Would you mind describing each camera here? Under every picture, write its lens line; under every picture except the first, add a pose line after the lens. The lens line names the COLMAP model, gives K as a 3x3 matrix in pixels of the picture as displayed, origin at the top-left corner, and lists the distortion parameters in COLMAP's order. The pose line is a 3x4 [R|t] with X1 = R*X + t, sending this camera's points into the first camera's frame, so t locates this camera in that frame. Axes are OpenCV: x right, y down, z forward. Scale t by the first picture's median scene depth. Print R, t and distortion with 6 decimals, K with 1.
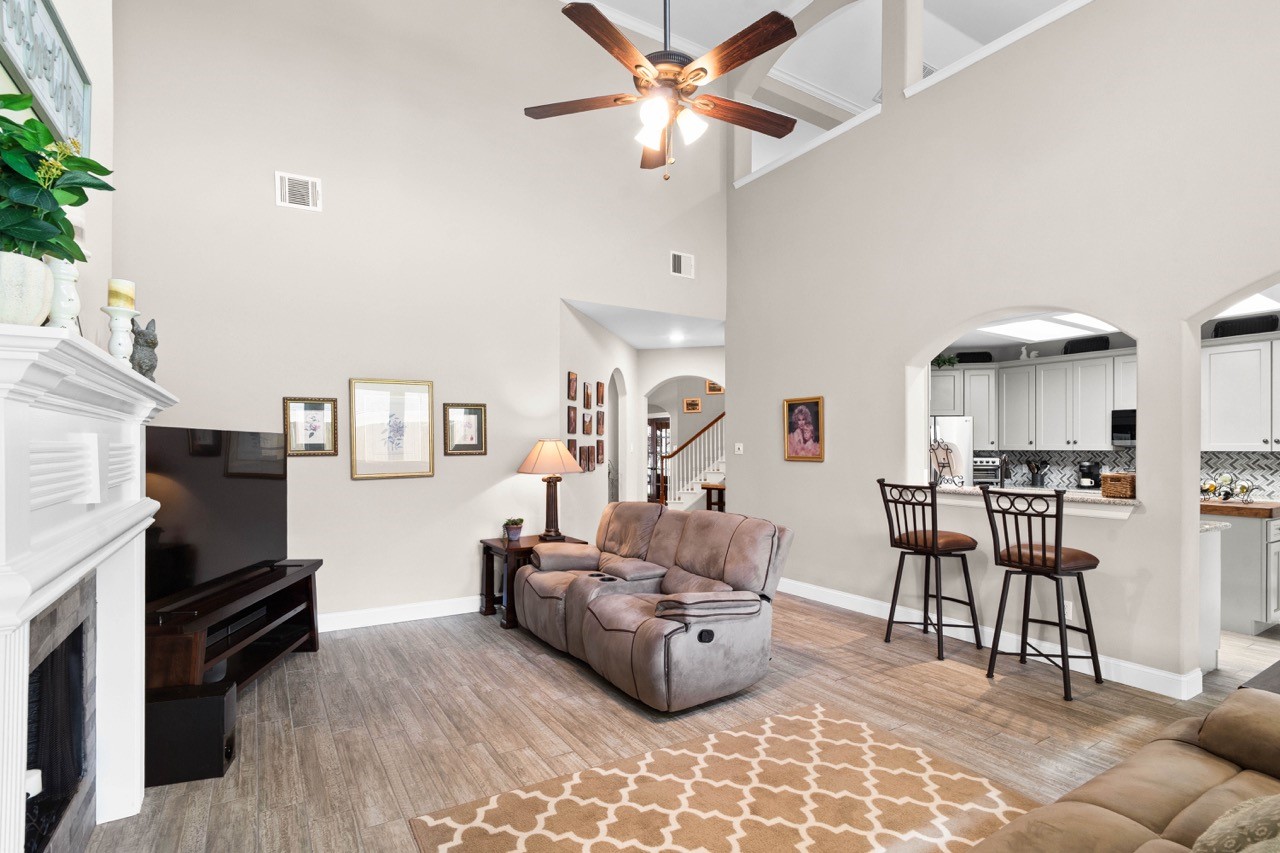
lens RADIAL K [[595.7, 0, 669.7], [0, 595.7, 447.6], [0, 0, 1]] dist [-0.017809, 0.007221]
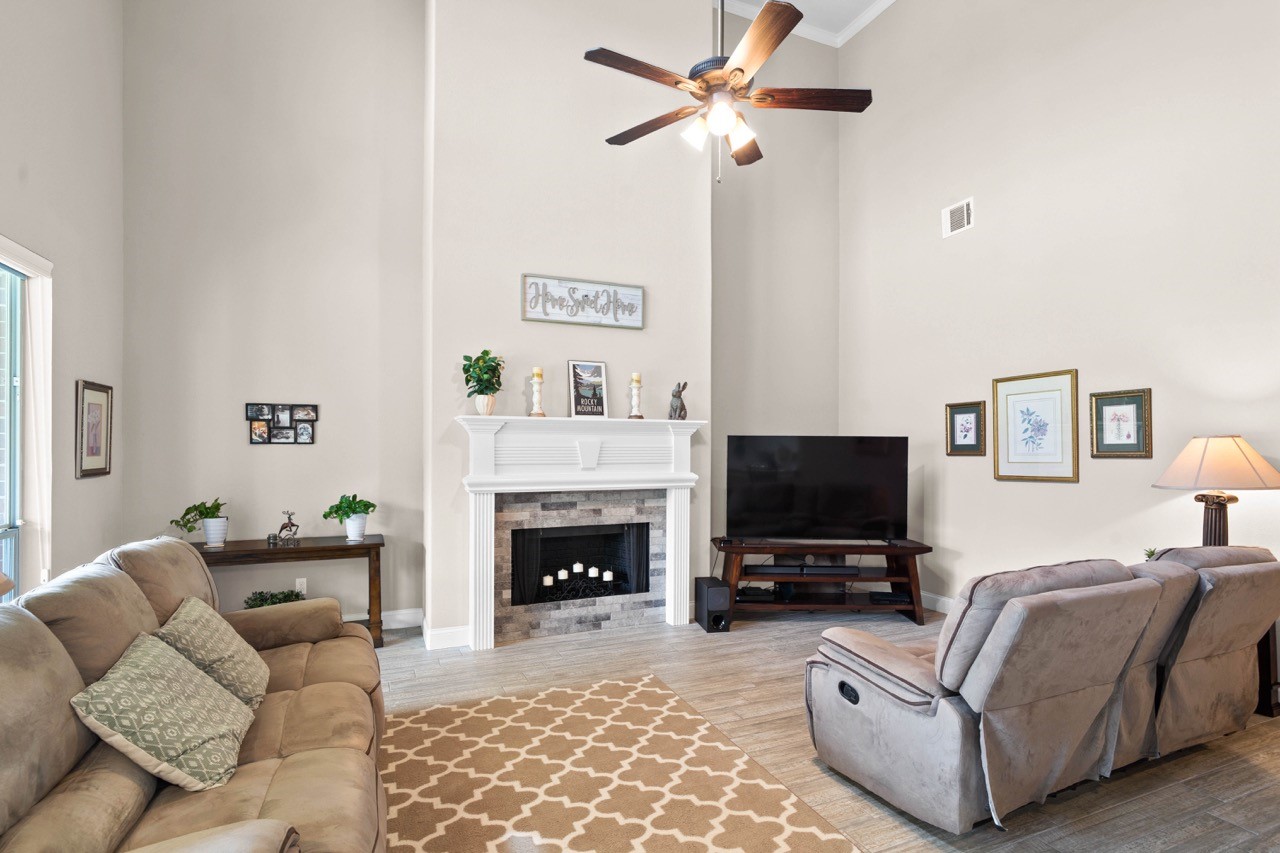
lens RADIAL K [[595.7, 0, 630.8], [0, 595.7, 448.7], [0, 0, 1]] dist [-0.017809, 0.007221]
pose [[-0.126211, -0.000053, -0.992003, 0.537136], [-0.004152, 0.999991, 0.000475, 0.003006], [0.991995, 0.004179, -0.126211, 0.513829]]
